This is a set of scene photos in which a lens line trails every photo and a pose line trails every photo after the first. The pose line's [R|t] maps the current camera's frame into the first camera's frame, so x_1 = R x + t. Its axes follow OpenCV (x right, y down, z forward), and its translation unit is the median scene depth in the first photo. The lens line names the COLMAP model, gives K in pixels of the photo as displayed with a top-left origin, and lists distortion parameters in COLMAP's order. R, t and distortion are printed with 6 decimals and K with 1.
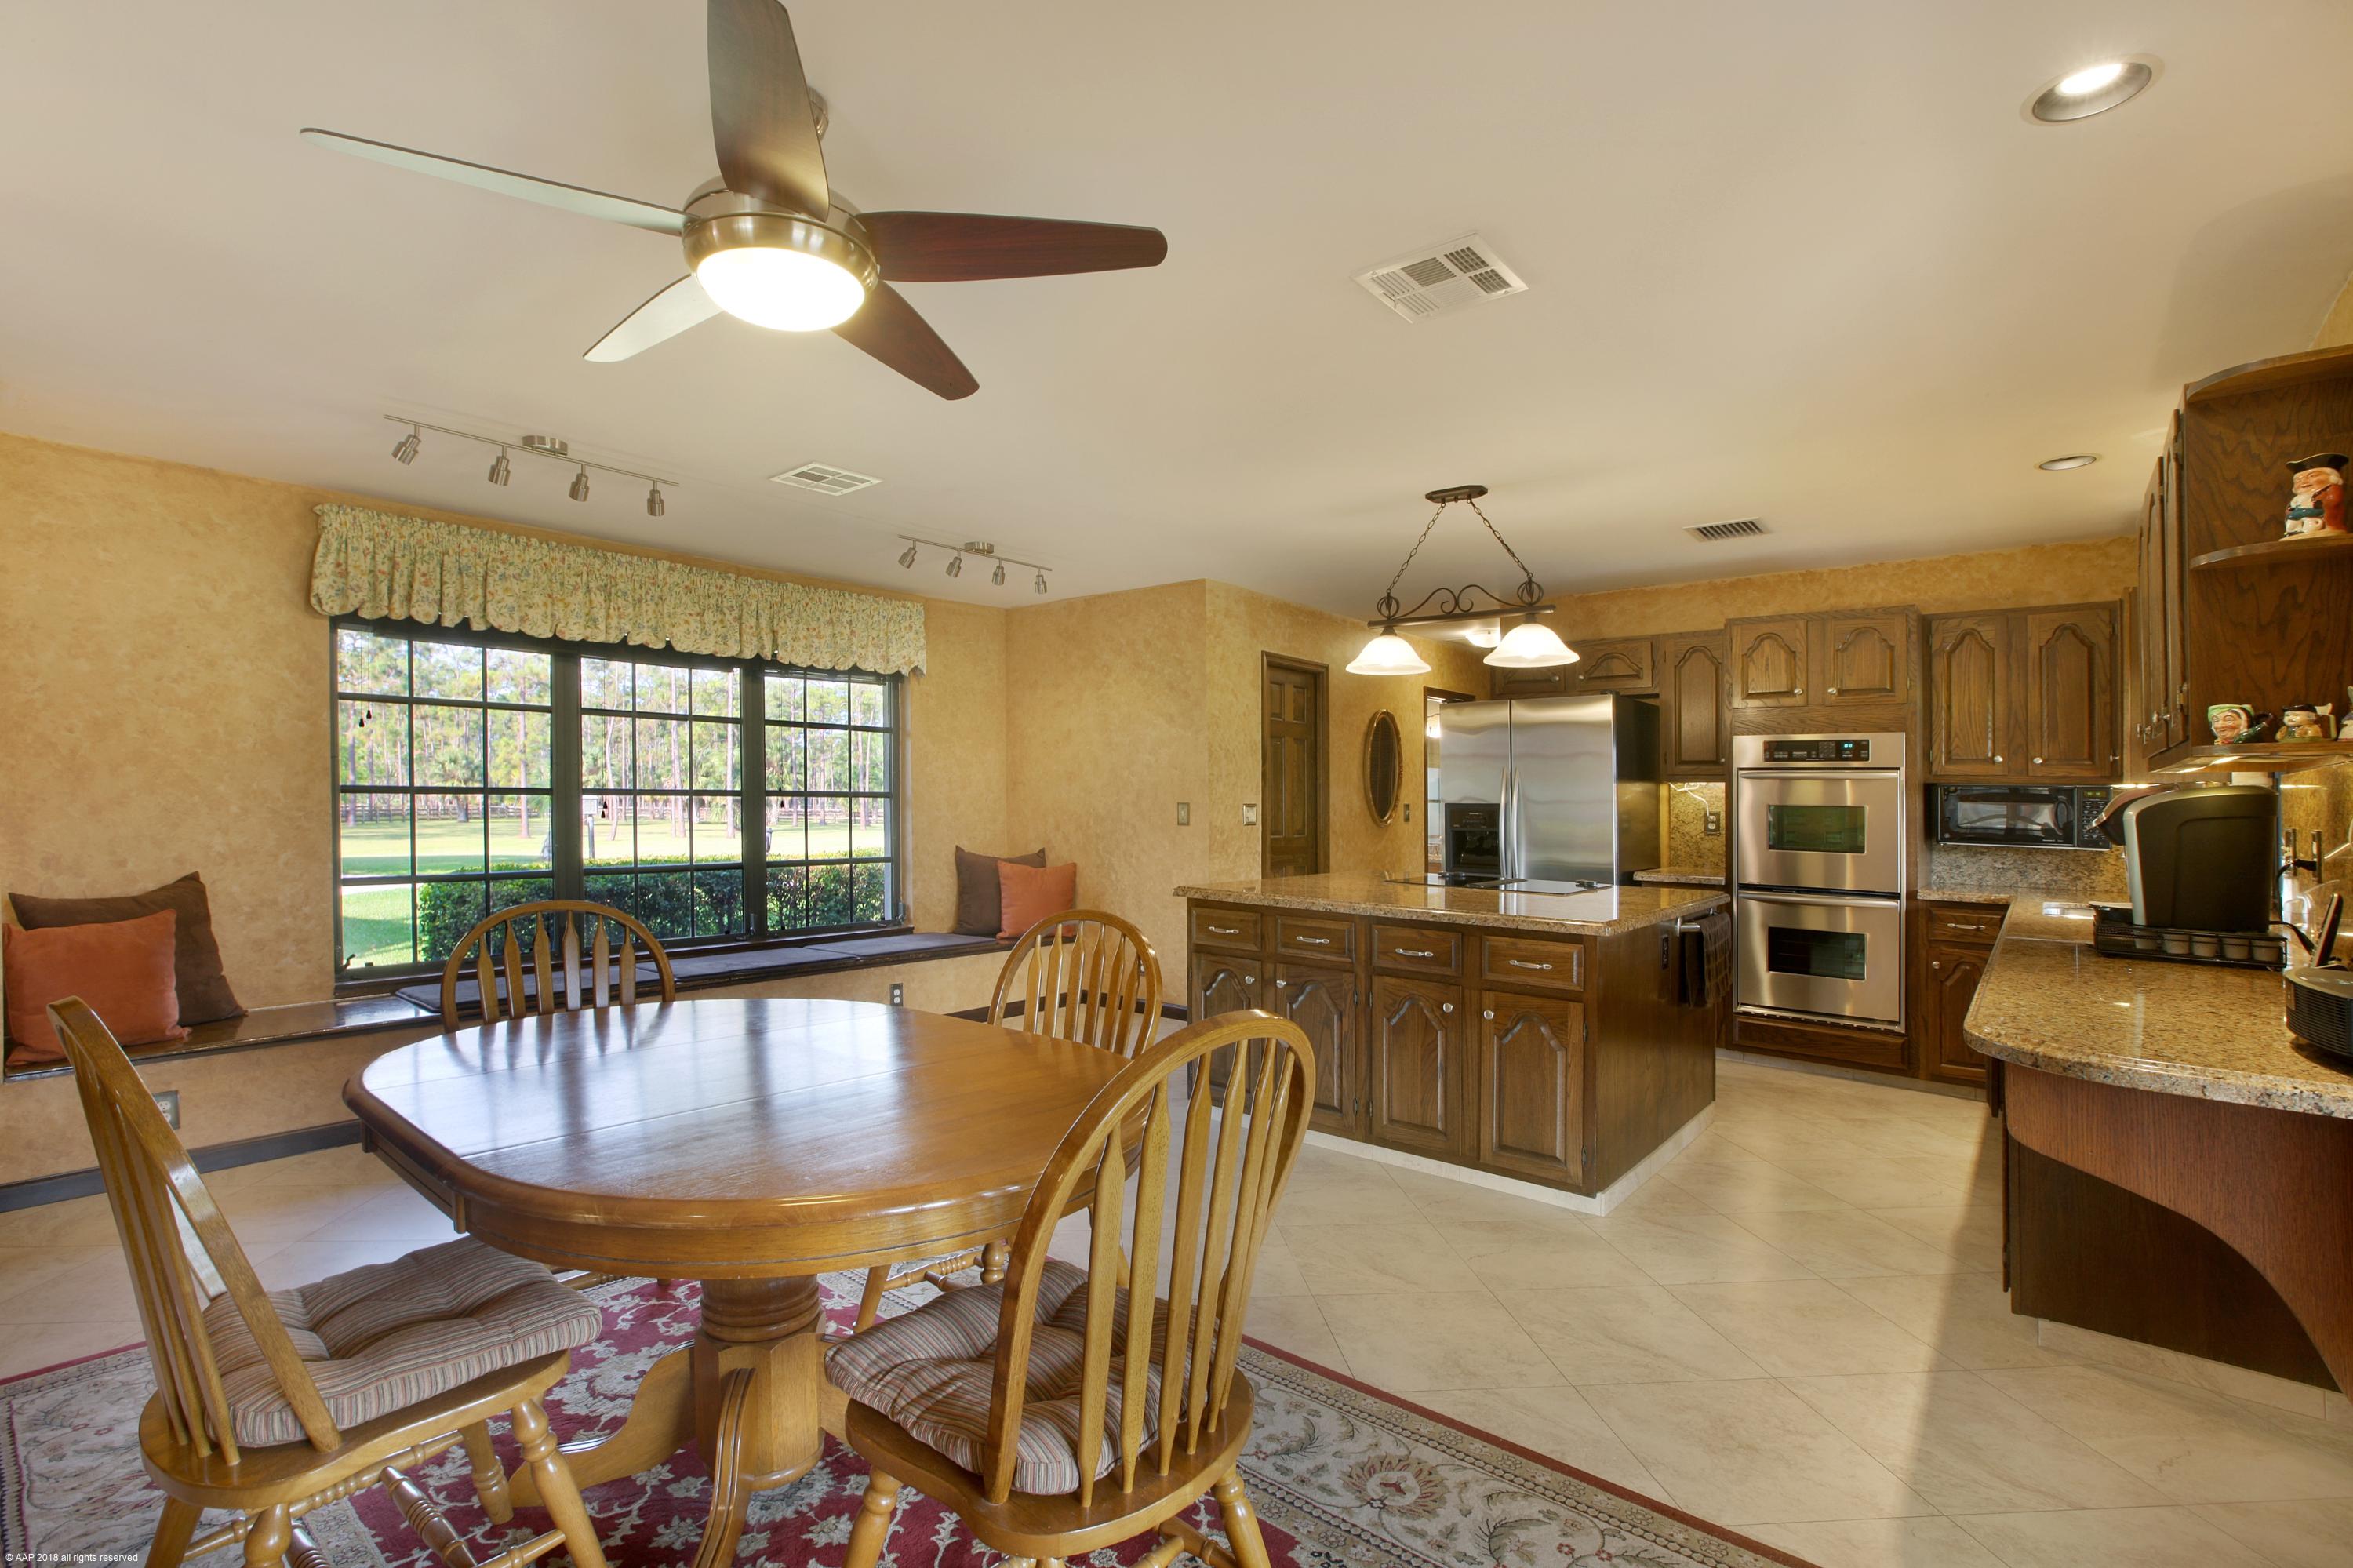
lens RADIAL K [[1087.9, 0, 1176.5], [0, 1087.9, 784.0], [0, 0, 1]] dist [-0.020061, 0.000080]
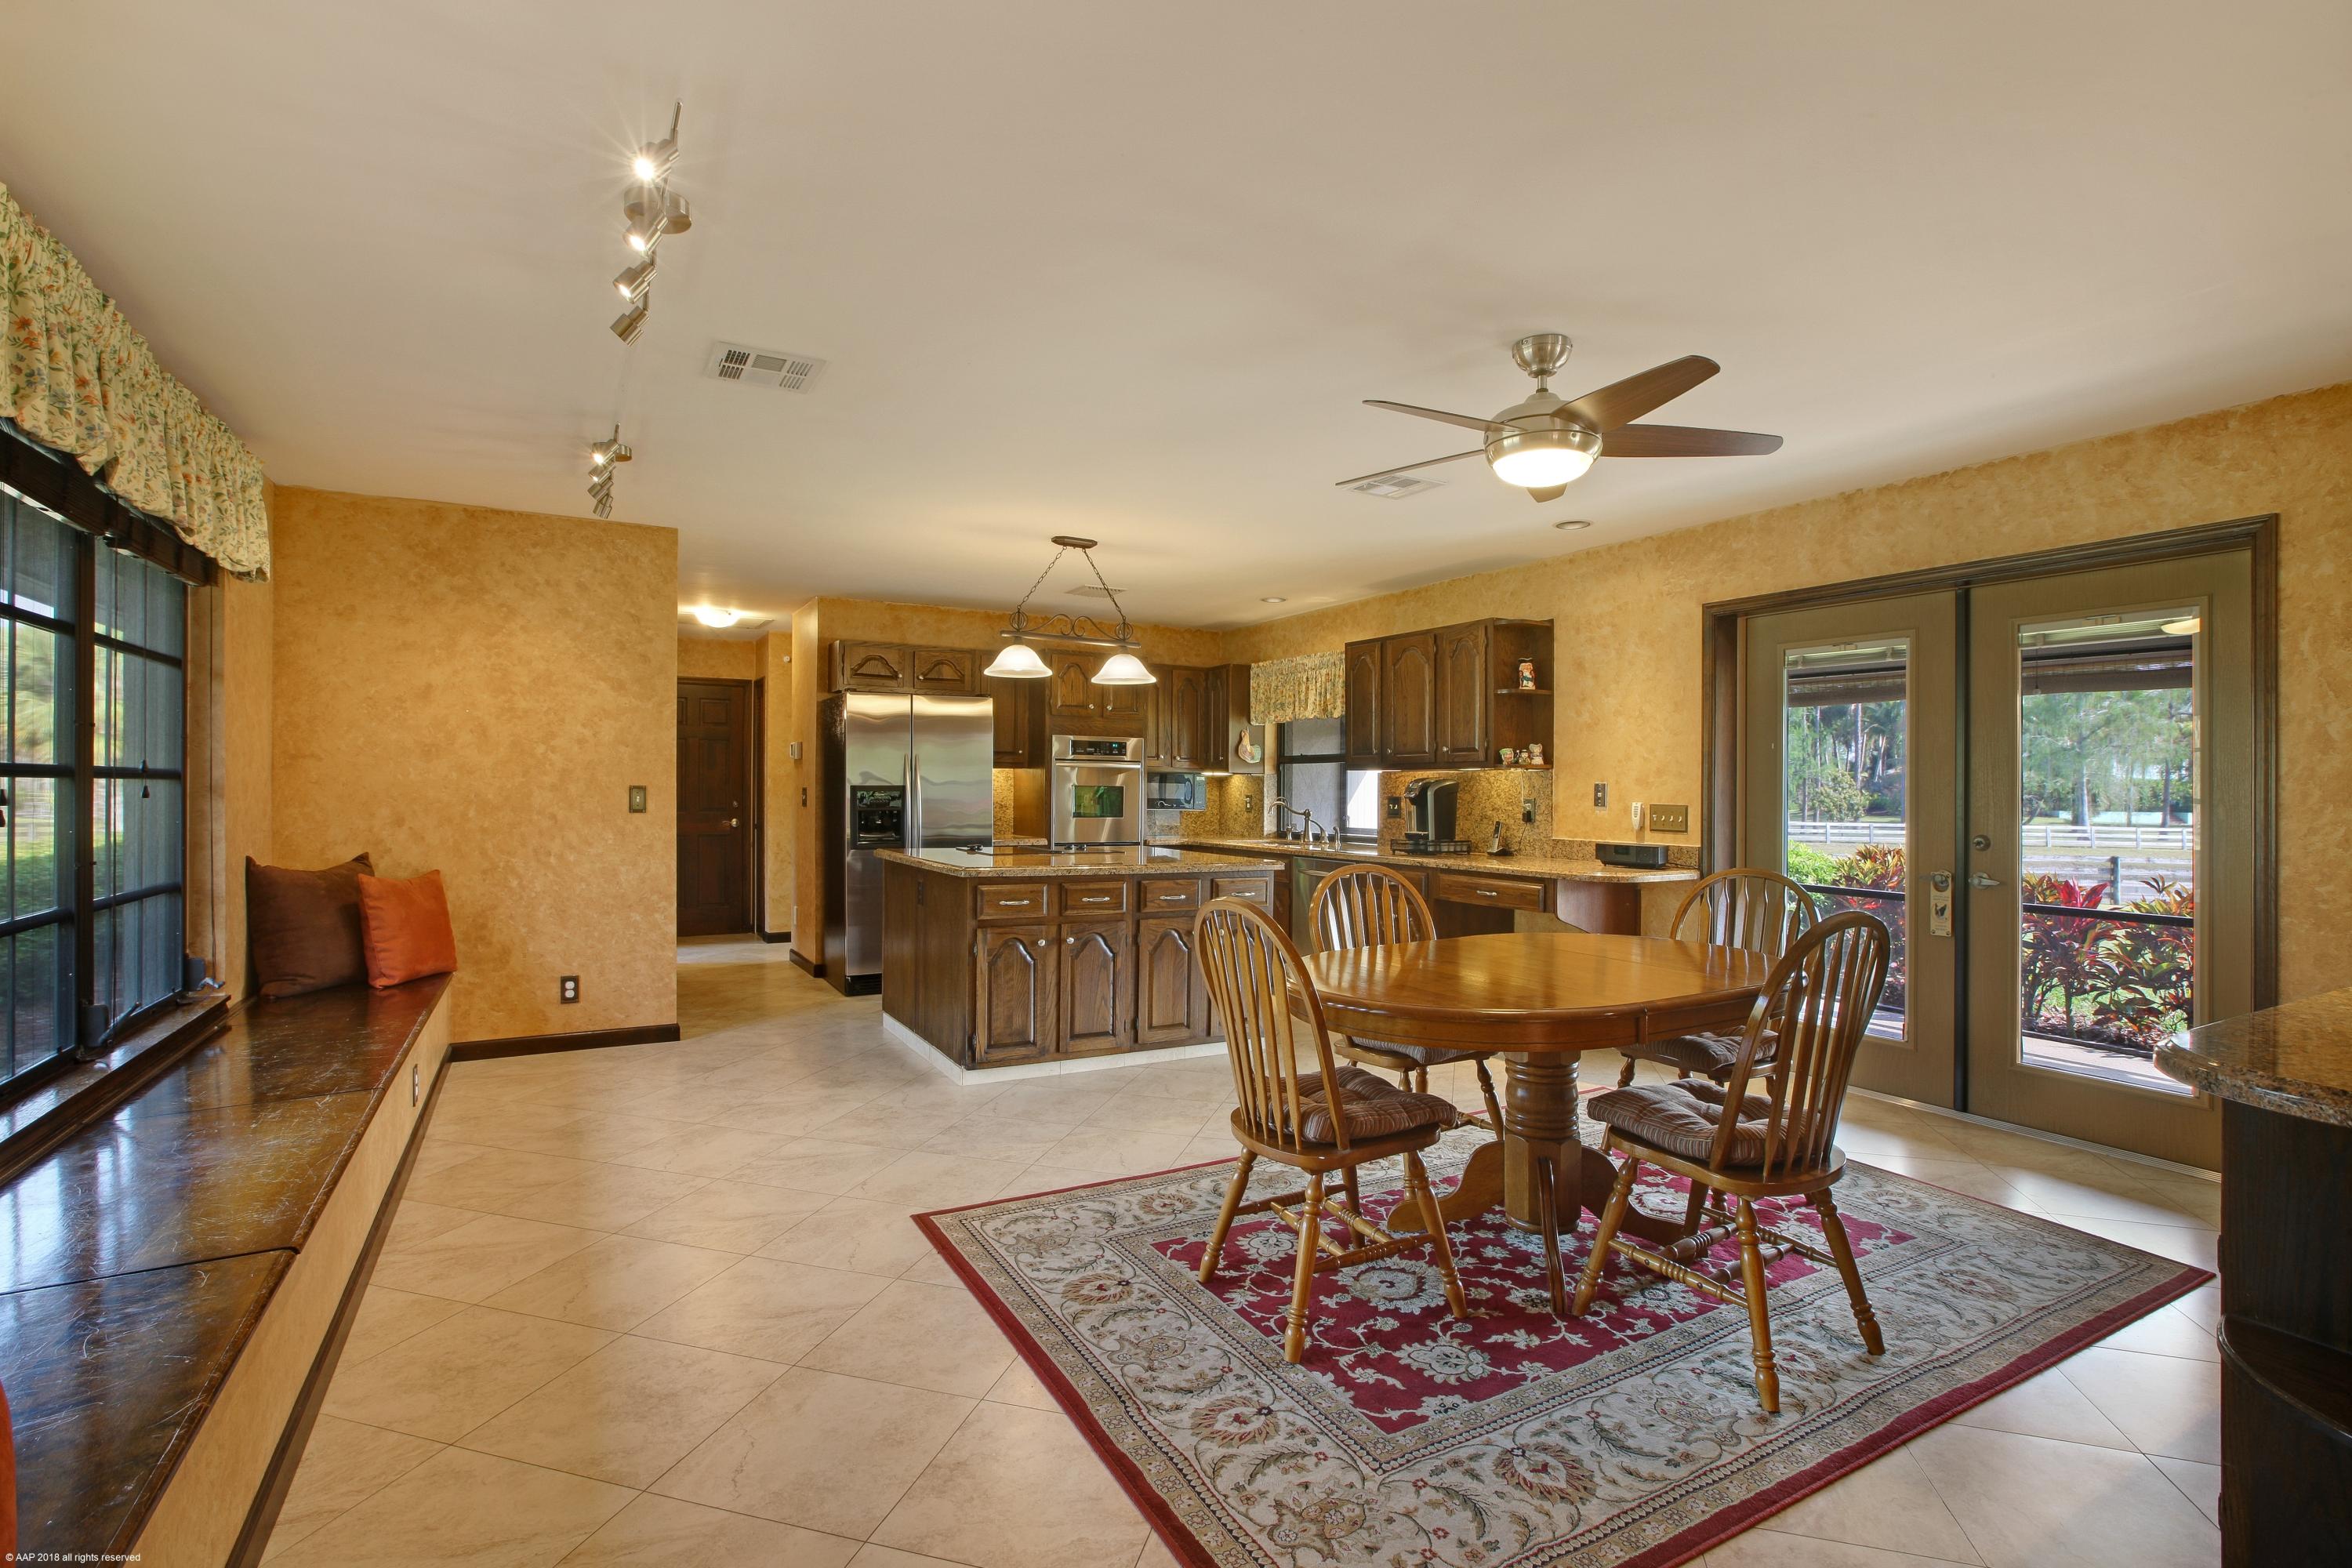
lens RADIAL K [[1106.1, 0, 1176.0], [0, 1106.1, 784.0], [0, 0, 1]] dist [-0.000529, 0.000047]
pose [[0.364363, -0.006280, 0.931236, -0.627843], [-0.018086, 0.999741, 0.013819, -0.003702], [-0.931081, -0.021878, 0.364155, 0.290648]]
